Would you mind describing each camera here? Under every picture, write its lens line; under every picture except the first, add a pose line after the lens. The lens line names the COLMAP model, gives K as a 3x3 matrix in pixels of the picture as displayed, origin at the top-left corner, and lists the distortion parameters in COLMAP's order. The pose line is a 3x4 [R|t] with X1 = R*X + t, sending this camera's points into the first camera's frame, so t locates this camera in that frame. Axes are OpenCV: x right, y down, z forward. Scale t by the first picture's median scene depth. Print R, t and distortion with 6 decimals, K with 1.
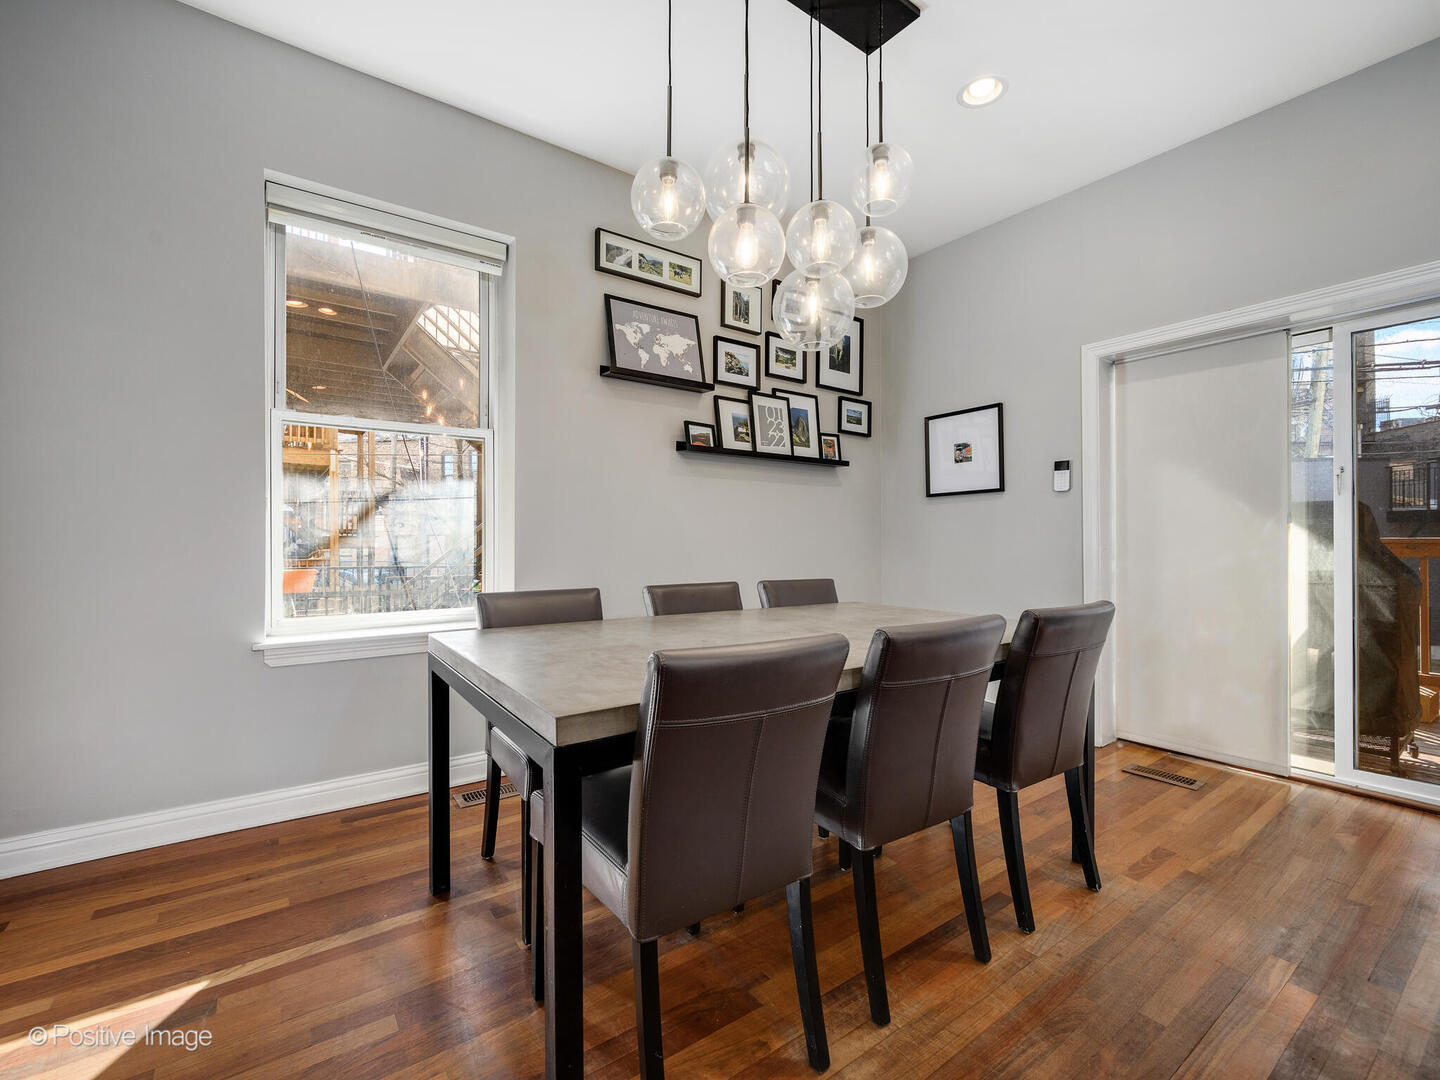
lens RADIAL K [[641.9, 0, 720.0], [0, 641.9, 540.0], [0, 0, 1]] dist [-0.000768, 0.000061]
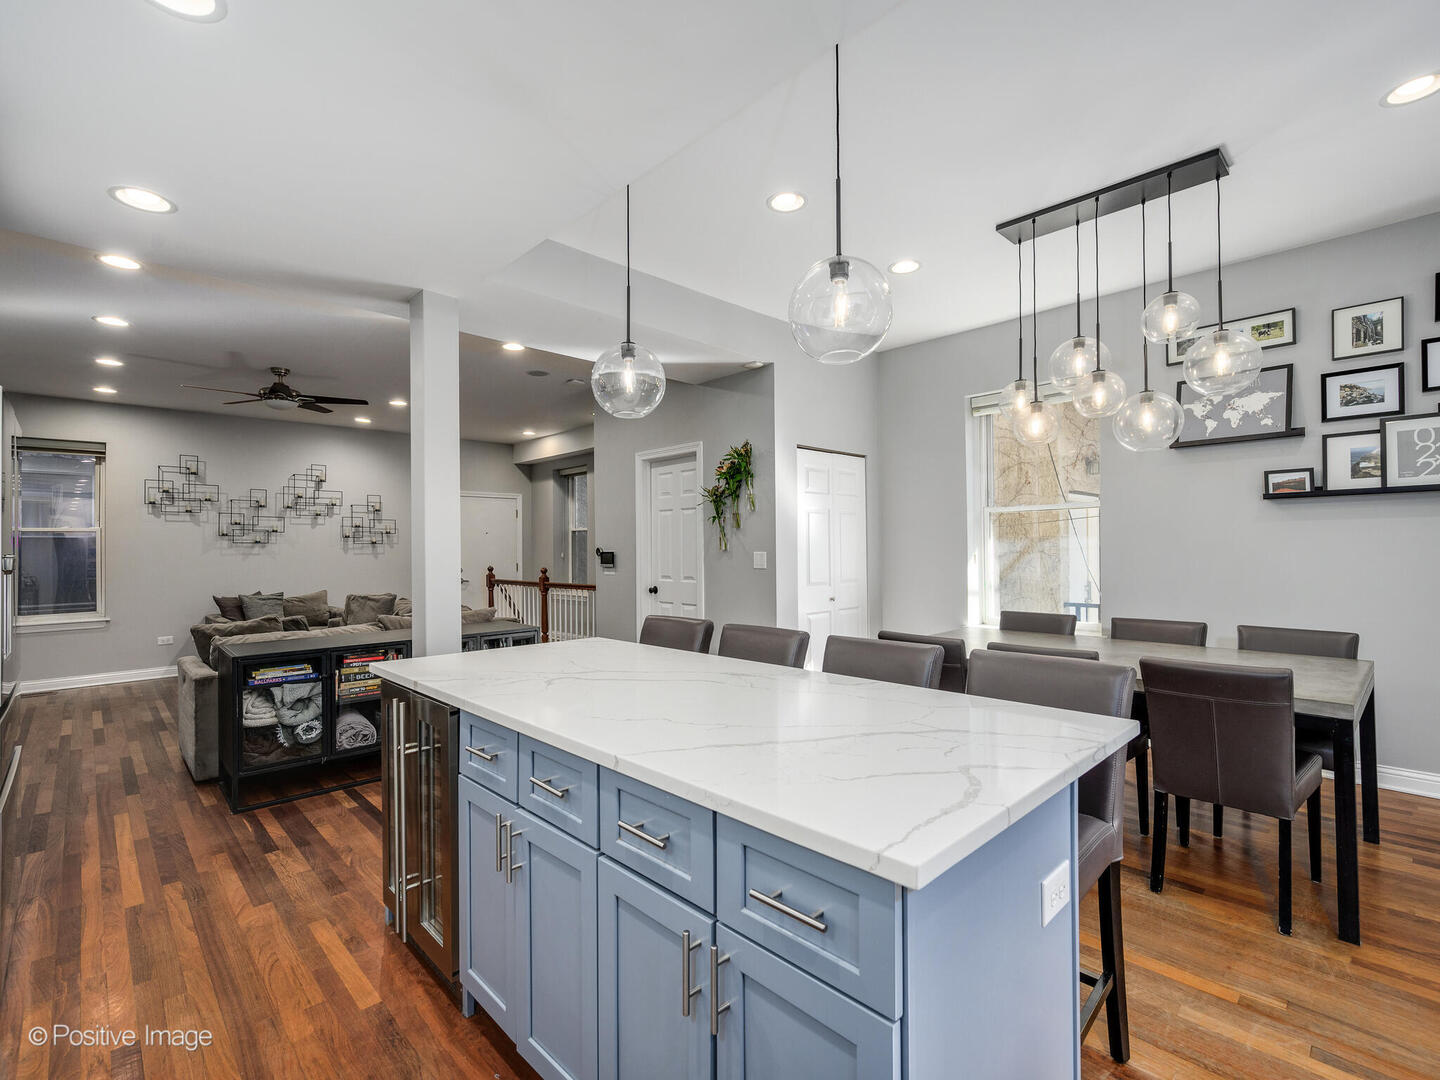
lens RADIAL K [[663.2, 0, 725.8], [0, 663.2, 544.6], [0, 0, 1]] dist [-0.000794, 0.000390]
pose [[0.144572, -0.008664, -0.989456, 0.860247], [0.015267, 0.999862, -0.006525, -0.065910], [0.989376, -0.014163, 0.144685, -0.050295]]
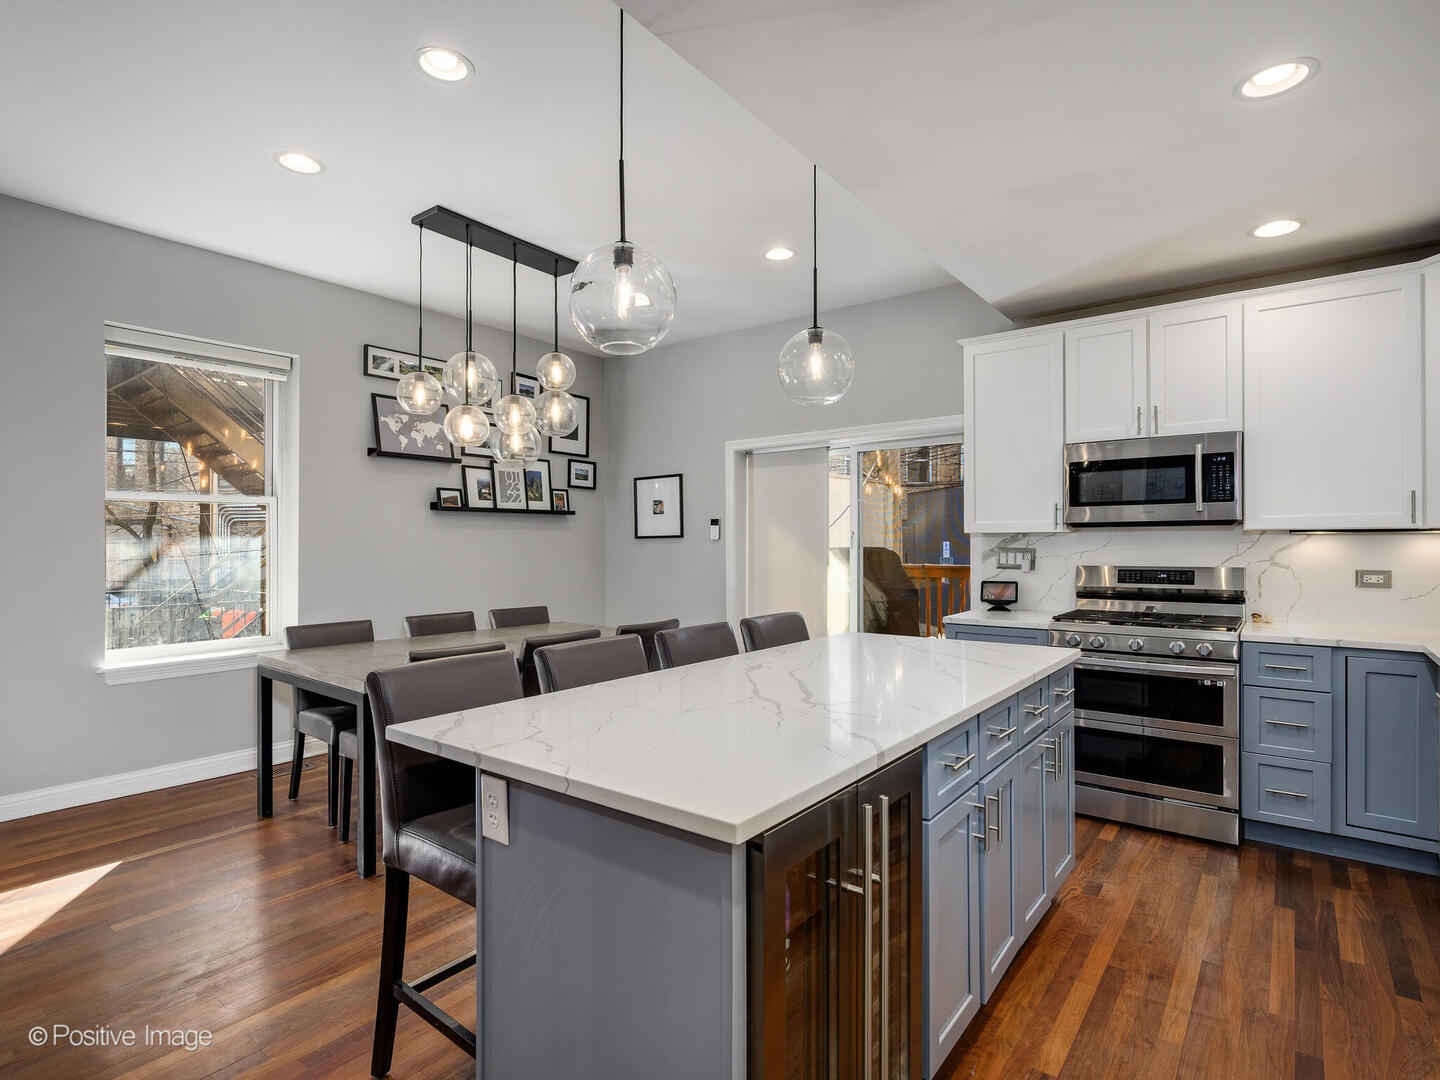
lens RADIAL K [[743.2, 0, 718.4], [0, 743.2, 532.3], [0, 0, 1]] dist [-0.001937, 0.000361]
pose [[0.959755, -0.000516, 0.280837, 0.066583], [0.004885, 0.999878, -0.014859, -0.064858], [-0.280795, 0.015633, 0.959640, -0.583218]]
